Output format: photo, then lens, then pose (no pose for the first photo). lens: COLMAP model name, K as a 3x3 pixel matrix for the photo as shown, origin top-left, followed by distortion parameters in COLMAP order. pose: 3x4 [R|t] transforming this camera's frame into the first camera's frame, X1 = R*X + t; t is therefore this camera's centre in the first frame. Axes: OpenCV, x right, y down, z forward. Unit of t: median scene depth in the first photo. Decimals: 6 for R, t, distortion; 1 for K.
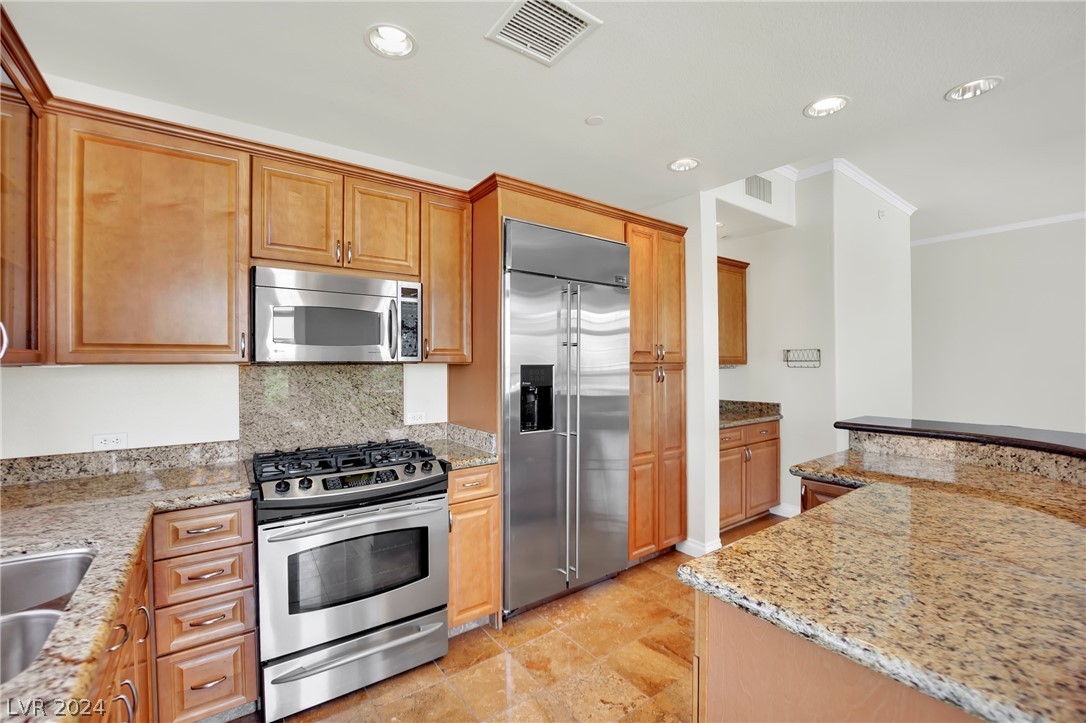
lens RADIAL K [[455.0, 0, 541.4], [0, 455.0, 363.8], [0, 0, 1]] dist [-0.022225, -0.000085]
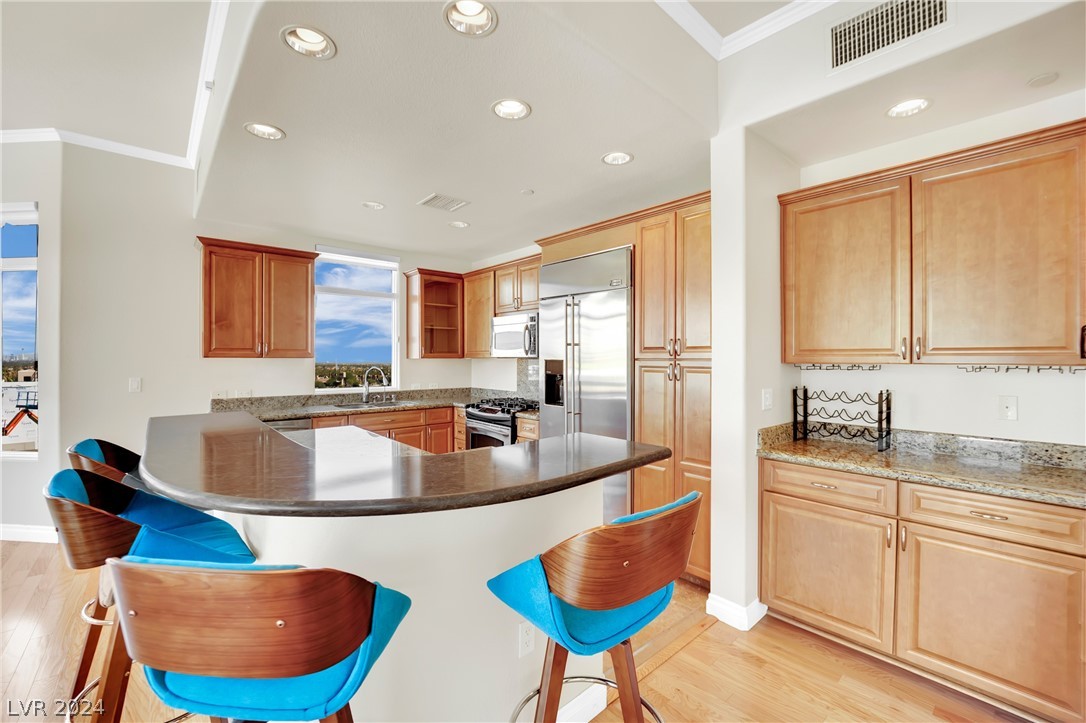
lens RADIAL K [[444.5, 0, 543.8], [0, 444.5, 360.1], [0, 0, 1]] dist [-0.023365, 0.000763]
pose [[0.091266, 0.010108, -0.995775, 1.601960], [-0.002882, 0.999947, 0.009886, -0.011938], [0.995822, 0.001968, 0.091291, 0.953519]]
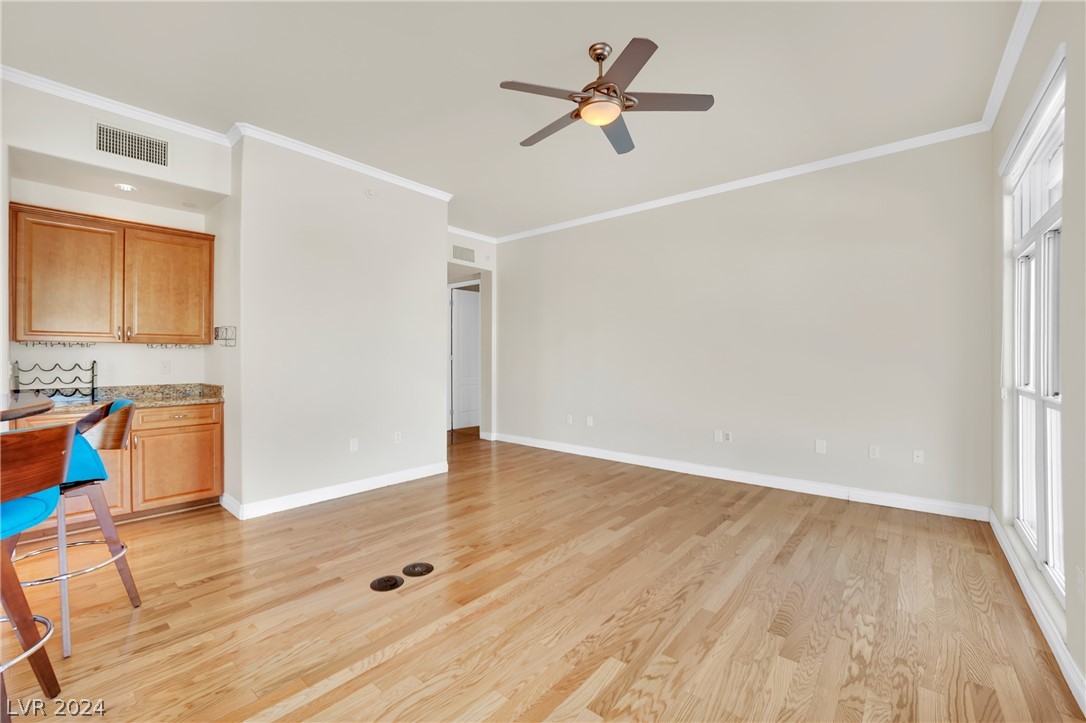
lens RADIAL K [[446.4, 0, 540.4], [0, 446.4, 358.0], [0, 0, 1]] dist [-0.022952, 0.000308]
pose [[0.971357, 0.006280, 0.237542, 1.810266], [-0.006825, 0.999976, 0.001472, 0.047883], [-0.237527, -0.003052, 0.971376, -0.068351]]
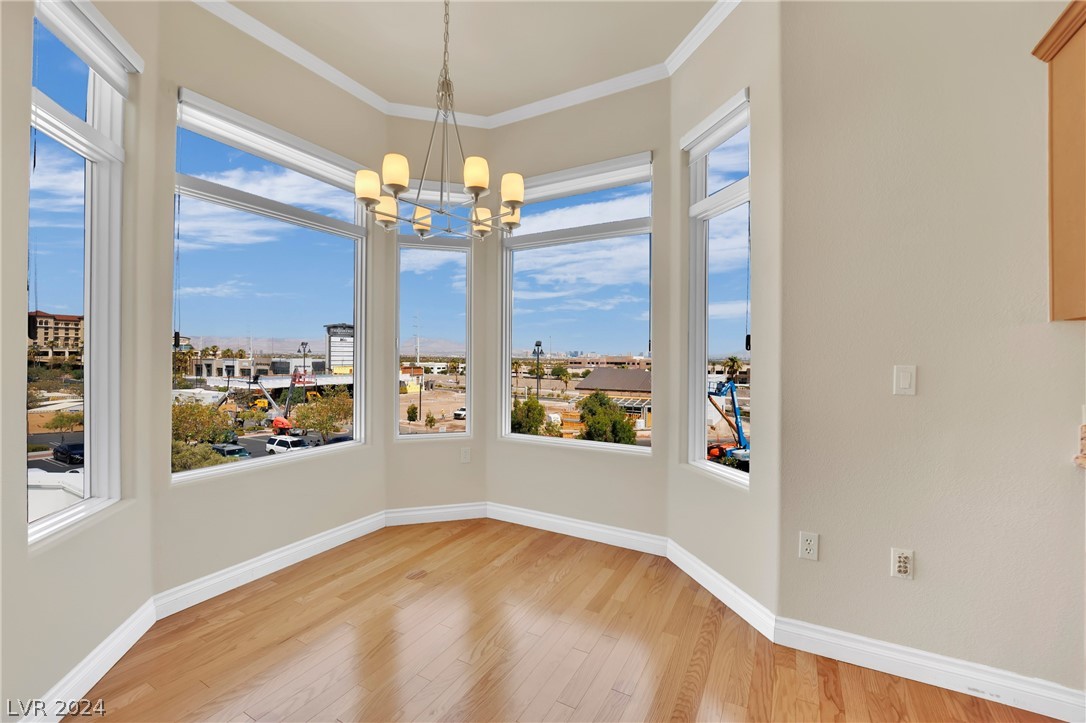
lens RADIAL K [[454.1, 0, 541.0], [0, 454.1, 355.6], [0, 0, 1]] dist [-0.023818, -0.000170]
pose [[-0.908310, 0.001223, -0.418295, 0.789621], [0.000342, 0.999998, 0.002182, 0.055174], [0.418297, 0.001839, -0.908309, 0.042847]]
